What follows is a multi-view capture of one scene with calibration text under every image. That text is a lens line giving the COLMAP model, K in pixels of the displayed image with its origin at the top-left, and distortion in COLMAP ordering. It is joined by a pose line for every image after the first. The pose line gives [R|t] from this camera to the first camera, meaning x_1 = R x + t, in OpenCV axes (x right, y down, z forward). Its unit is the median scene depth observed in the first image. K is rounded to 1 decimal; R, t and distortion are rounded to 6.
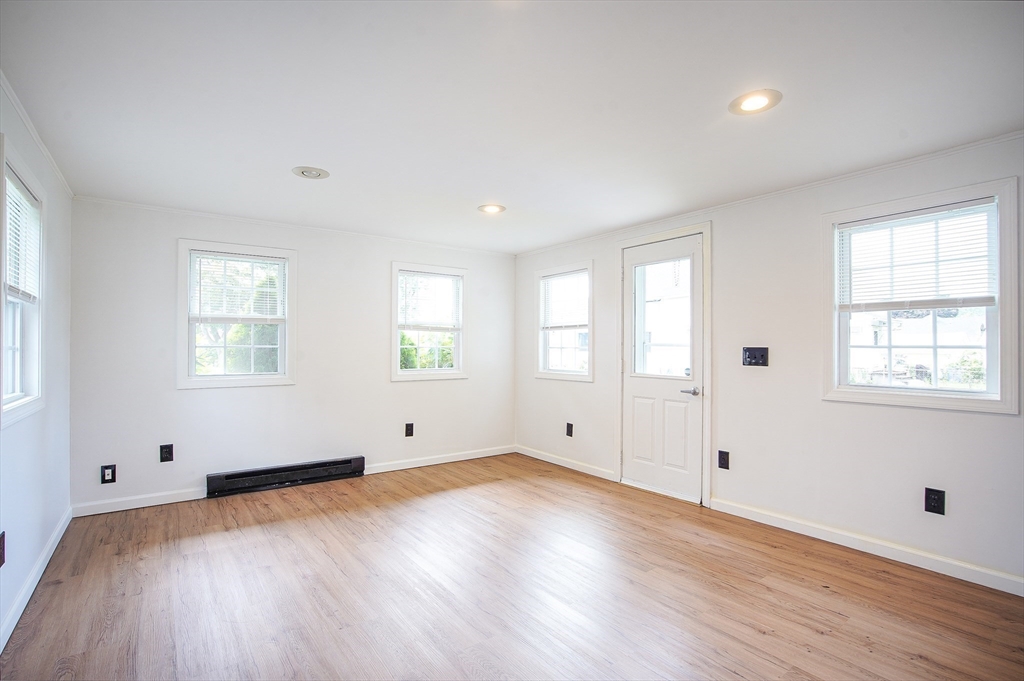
lens RADIAL K [[481.5, 0, 504.2], [0, 481.5, 343.4], [0, 0, 1]] dist [-0.065608, 0.025040]
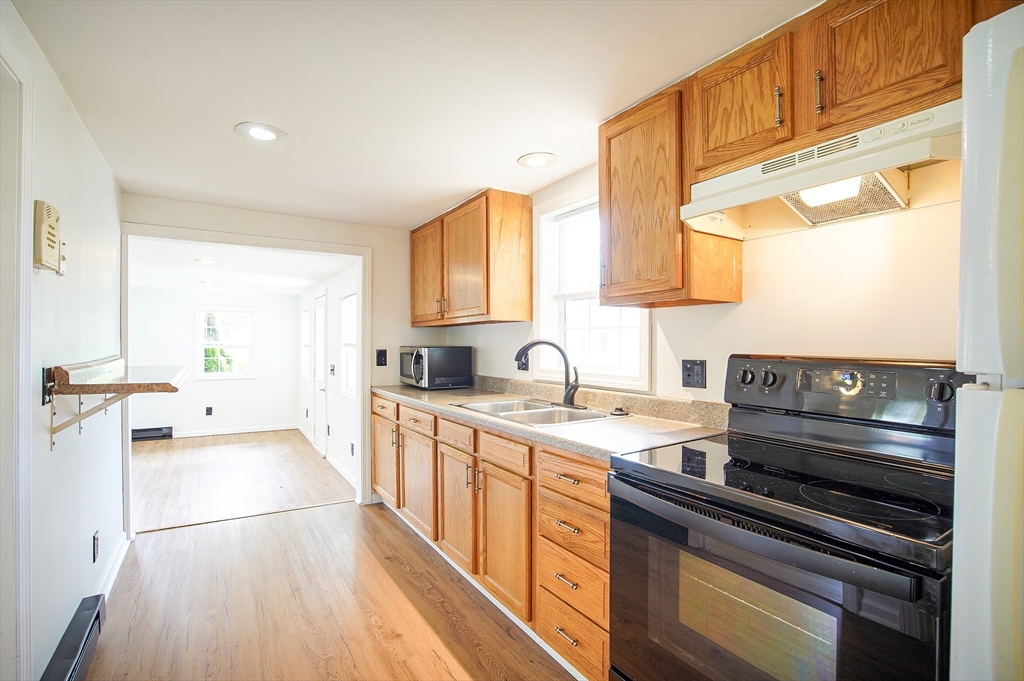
lens RADIAL K [[477.2, 0, 512.0], [0, 477.2, 340.5], [0, 0, 1]] dist [-0.063538, 0.024222]
pose [[0.998059, 0.001542, -0.062259, 1.178784], [-0.001358, 0.999995, 0.003005, -0.080732], [0.062263, -0.002915, 0.998056, -0.638746]]
